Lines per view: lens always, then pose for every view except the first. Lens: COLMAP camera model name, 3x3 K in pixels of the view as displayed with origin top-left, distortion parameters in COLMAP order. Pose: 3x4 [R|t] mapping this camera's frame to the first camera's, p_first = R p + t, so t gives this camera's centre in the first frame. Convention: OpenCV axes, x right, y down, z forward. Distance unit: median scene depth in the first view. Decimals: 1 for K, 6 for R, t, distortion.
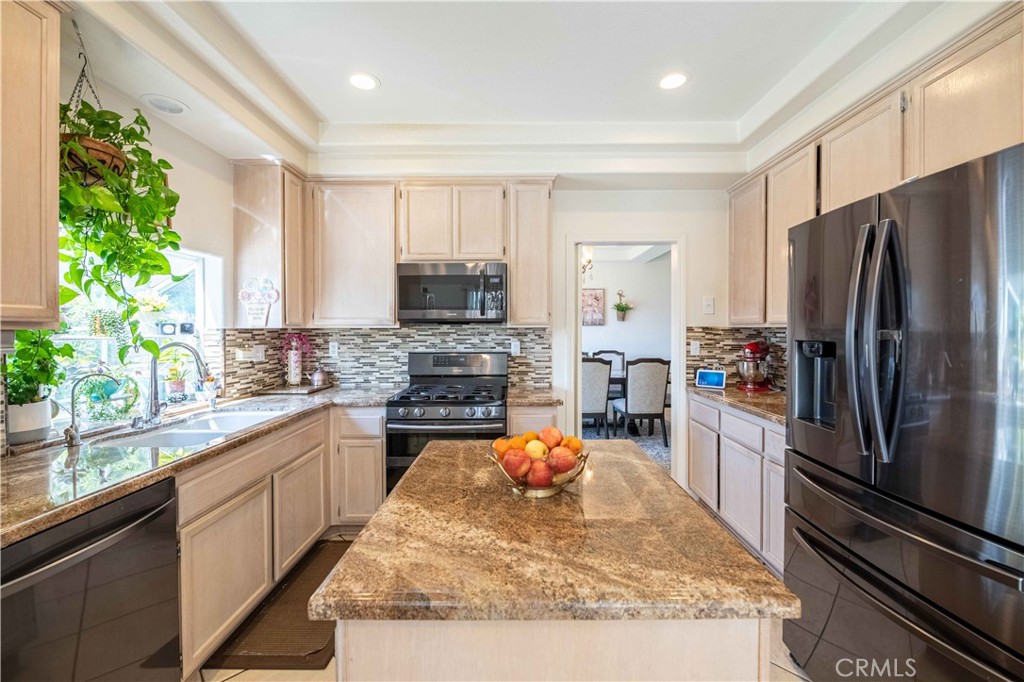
lens RADIAL K [[408.9, 0, 505.9], [0, 408.9, 335.3], [0, 0, 1]] dist [-0.001484, -0.002743]
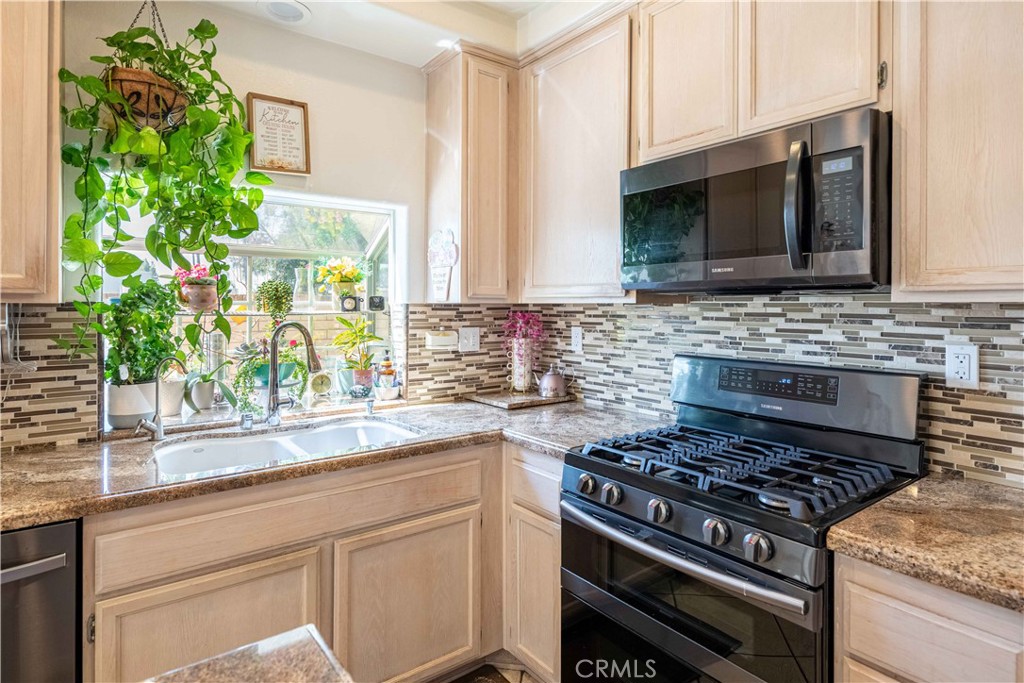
lens RADIAL K [[549.6, 0, 510.3], [0, 549.6, 306.9], [0, 0, 1]] dist [0.003728, -0.002353]
pose [[0.613654, 0.006227, -0.789551, 0.172420], [-0.016978, 0.999842, -0.005311, -0.007629], [0.789393, 0.016664, 0.613662, 0.497286]]
